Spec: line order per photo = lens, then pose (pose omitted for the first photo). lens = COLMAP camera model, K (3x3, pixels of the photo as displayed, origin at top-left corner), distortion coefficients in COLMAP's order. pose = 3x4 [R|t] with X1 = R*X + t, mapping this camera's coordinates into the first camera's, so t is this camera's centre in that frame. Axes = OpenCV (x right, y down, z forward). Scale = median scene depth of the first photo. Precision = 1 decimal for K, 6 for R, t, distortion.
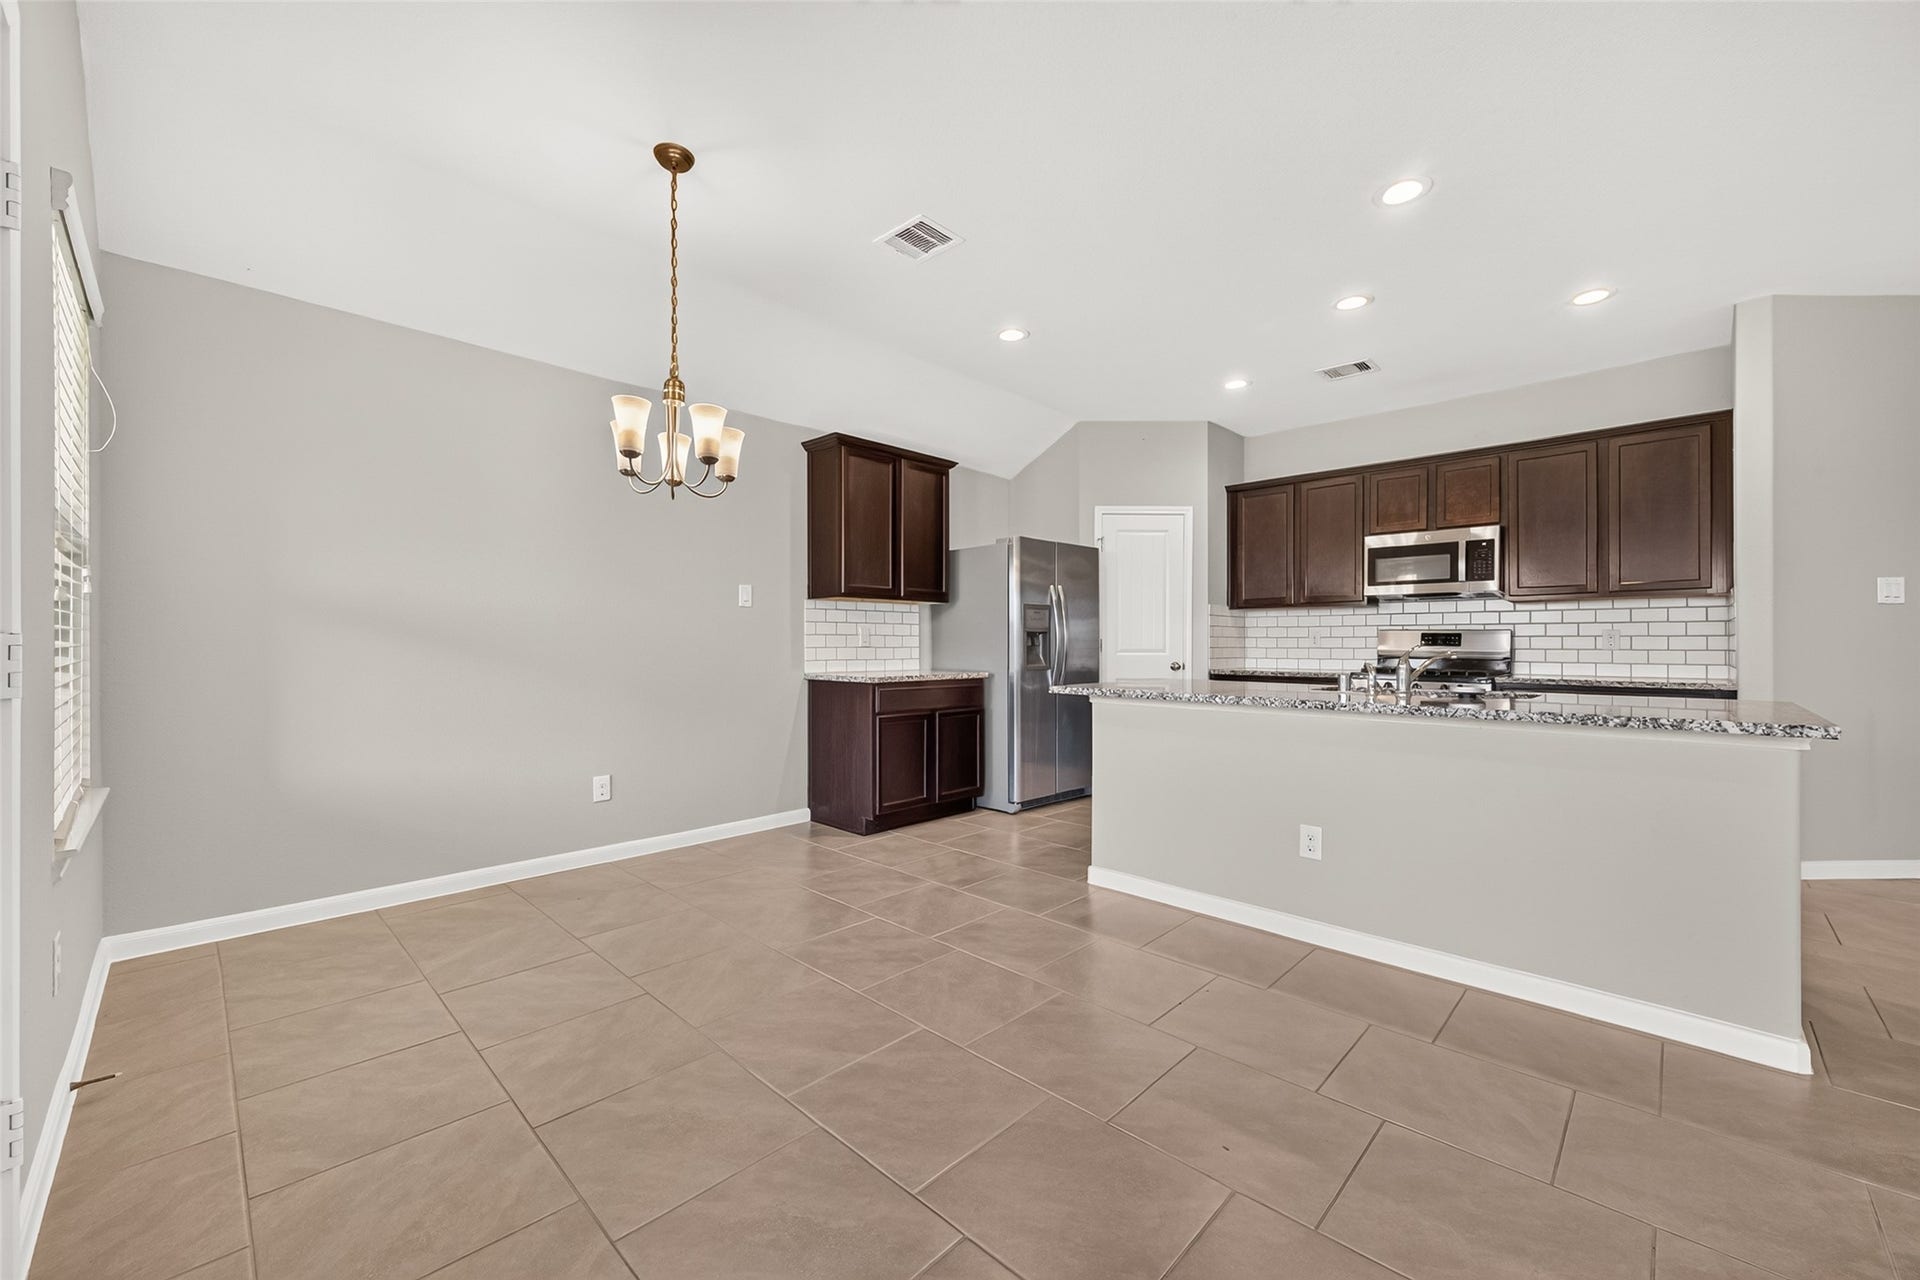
lens RADIAL K [[749.8, 0, 964.4], [0, 749.8, 638.5], [0, 0, 1]] dist [0.000553, -0.000121]
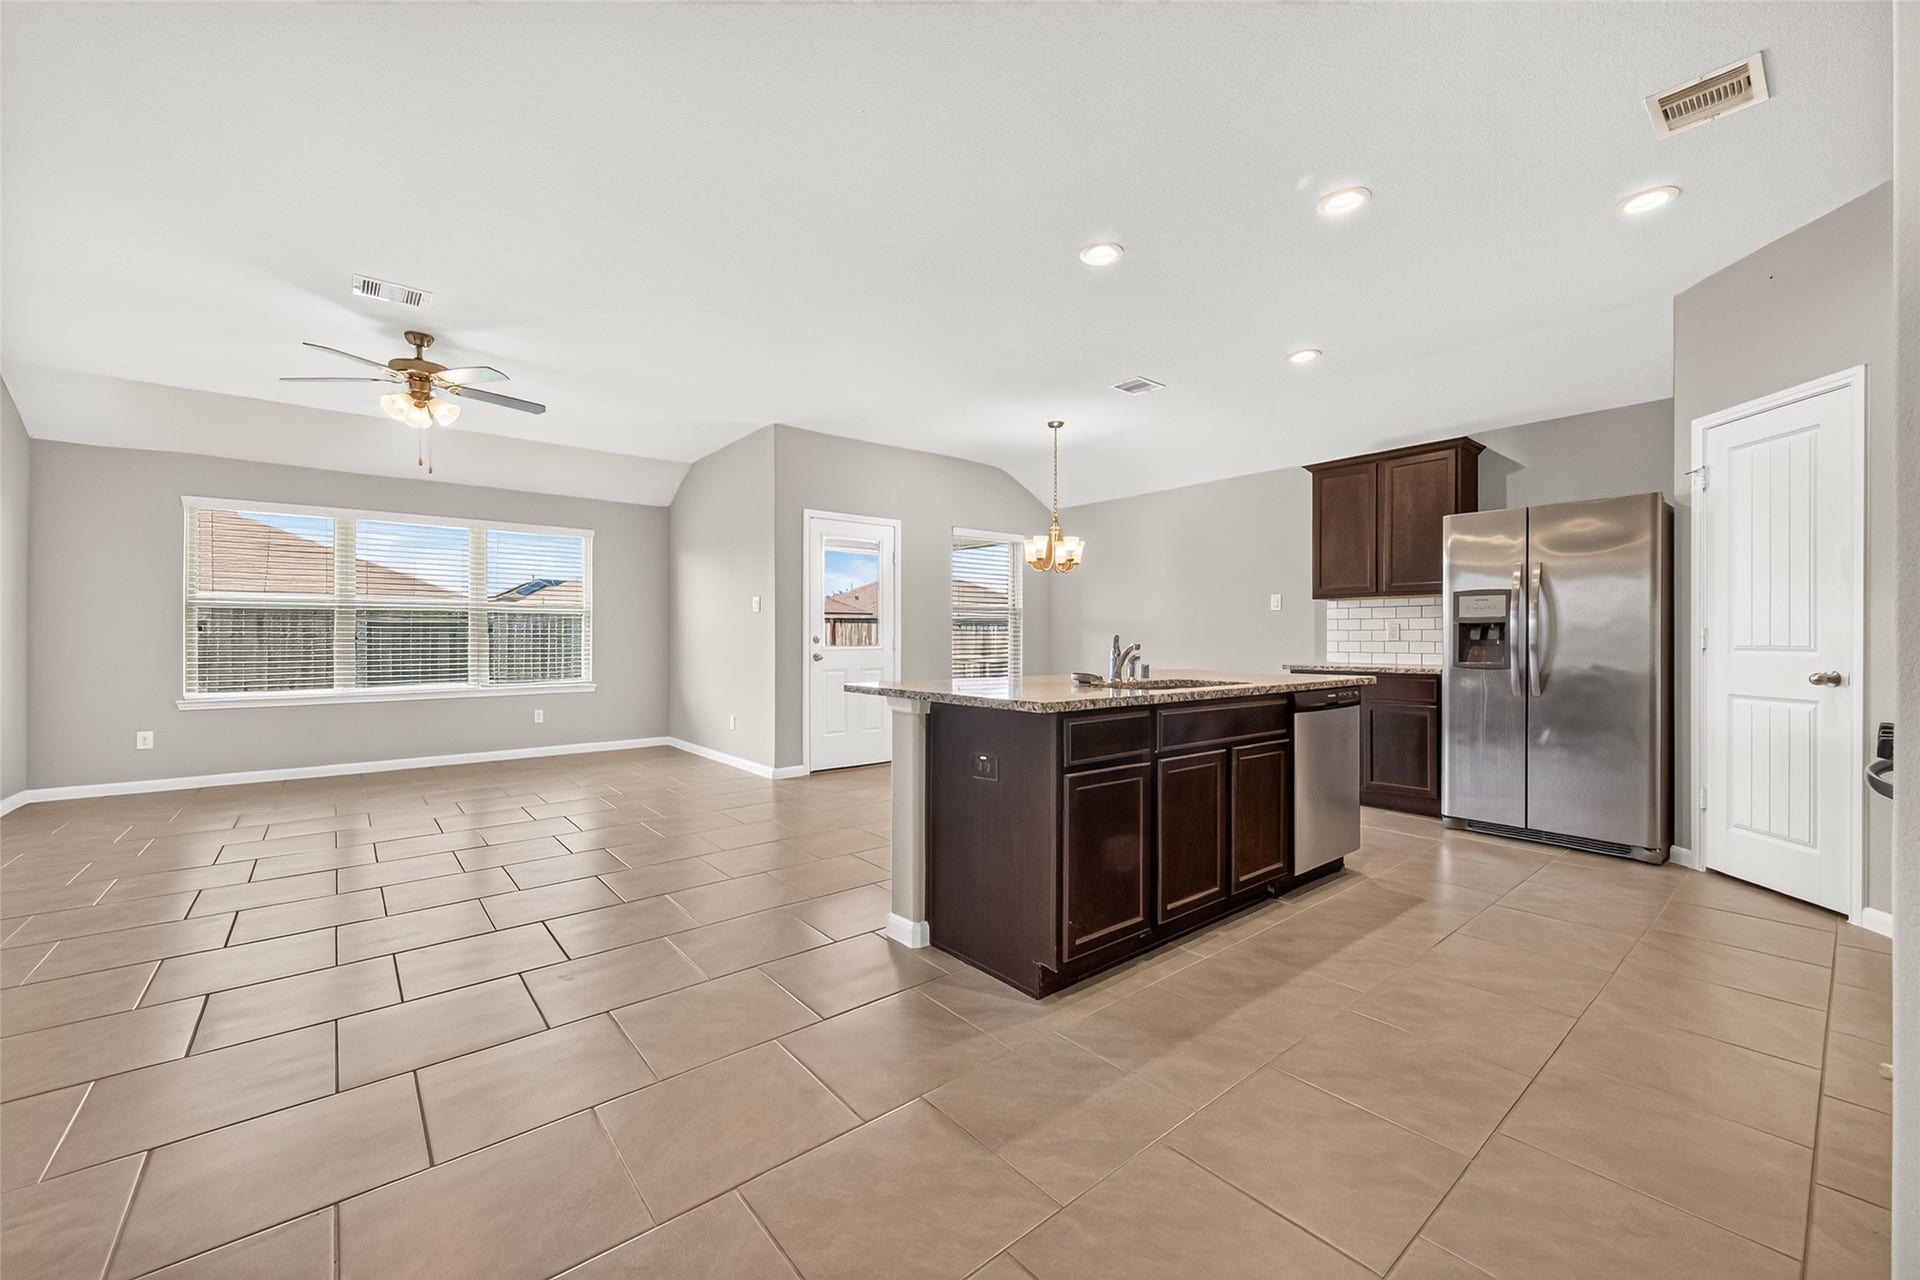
lens RADIAL K [[749.8, 0, 964.4], [0, 749.8, 638.5], [0, 0, 1]] dist [0.000553, -0.000121]
pose [[-0.112130, -0.004218, -0.993685, 1.023073], [0.006596, 0.999966, -0.004989, 0.009418], [0.993672, -0.007114, -0.112098, 0.526704]]
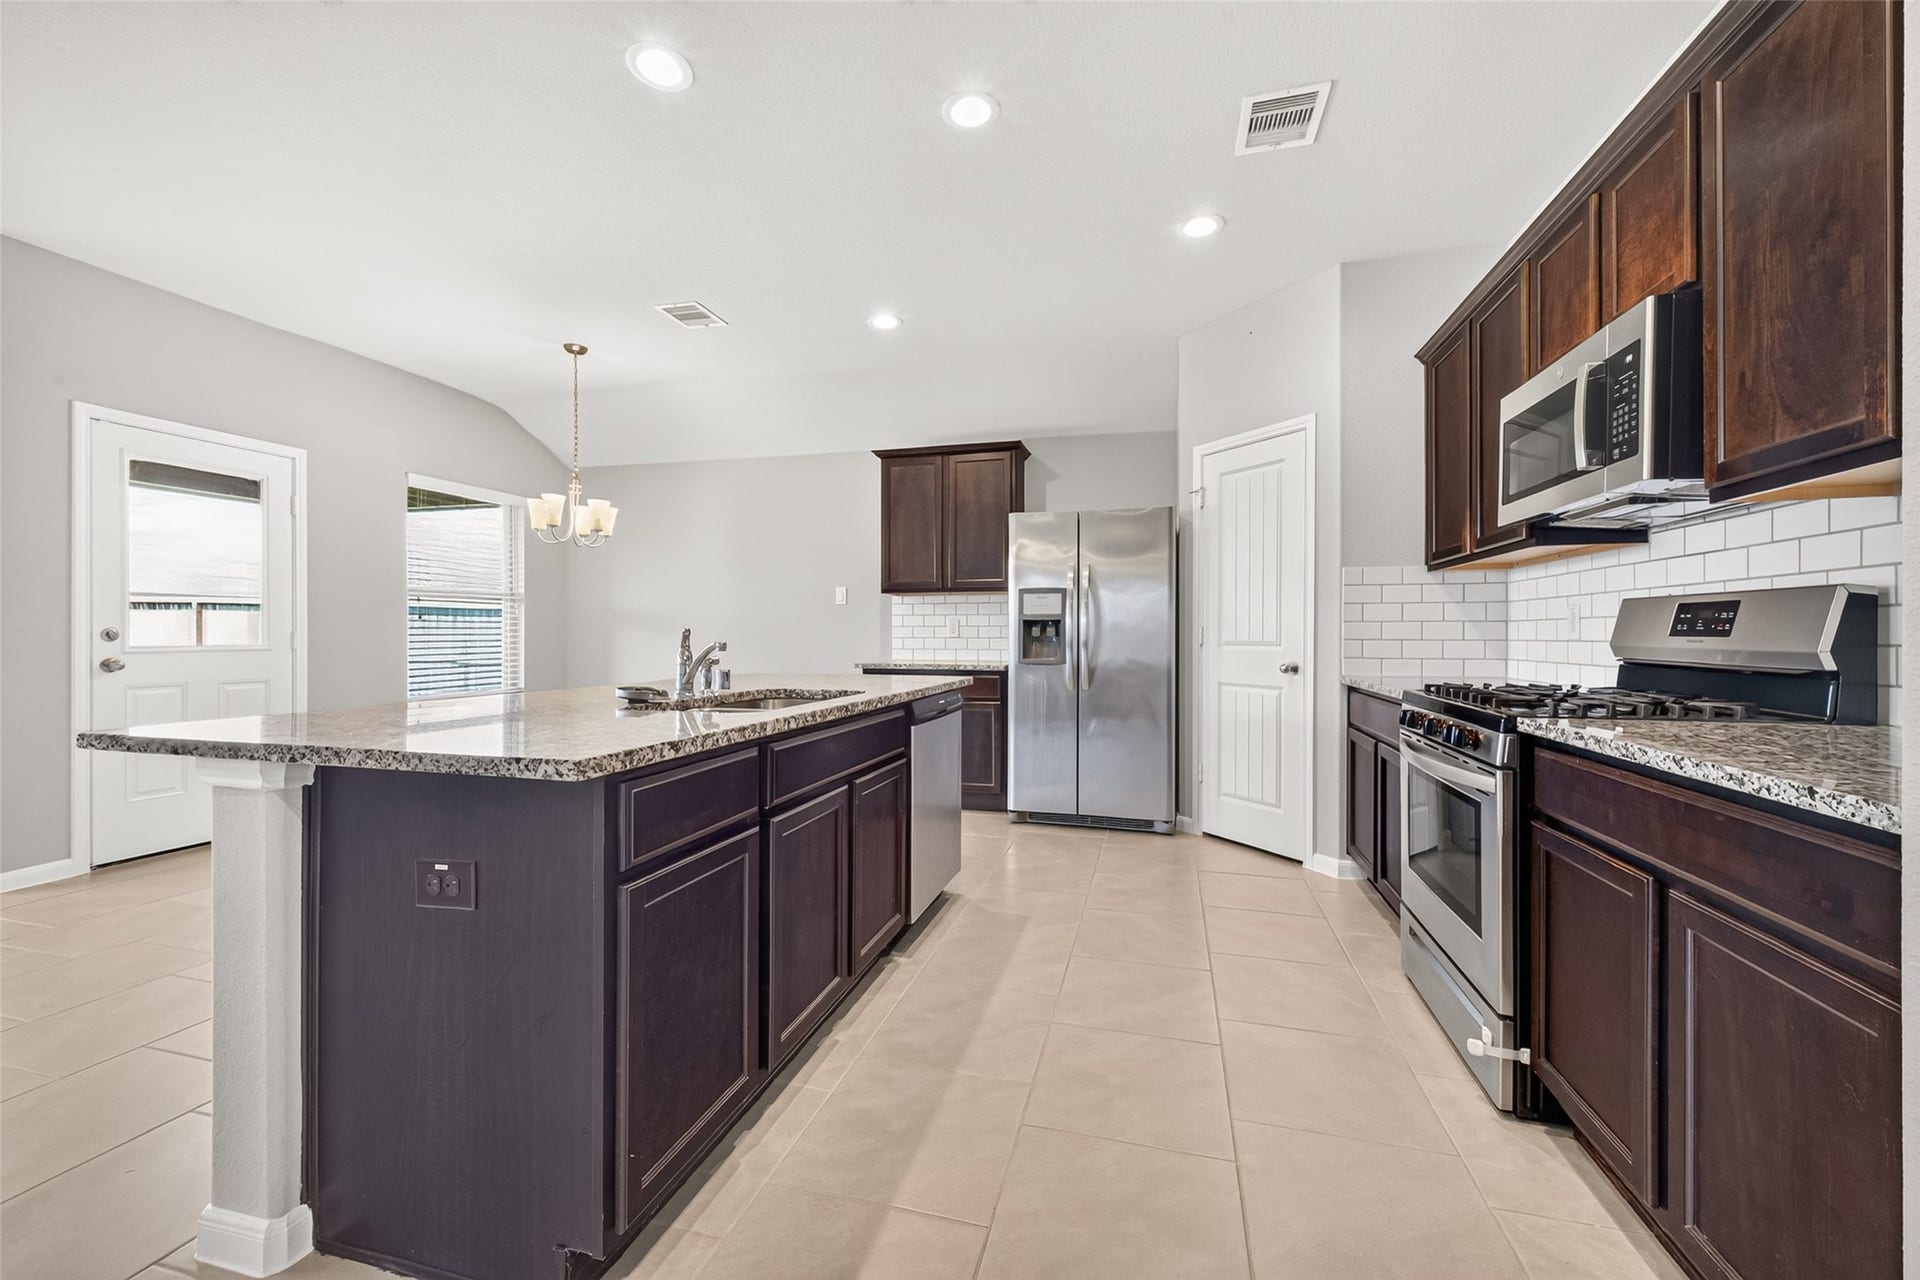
lens RADIAL K [[749.8, 0, 964.4], [0, 749.8, 638.5], [0, 0, 1]] dist [0.000553, -0.000121]
pose [[0.477246, 0.001163, -0.878769, 0.833536], [0.005440, 0.999976, 0.004278, 0.008737], [0.878753, -0.006822, 0.477228, 0.517781]]
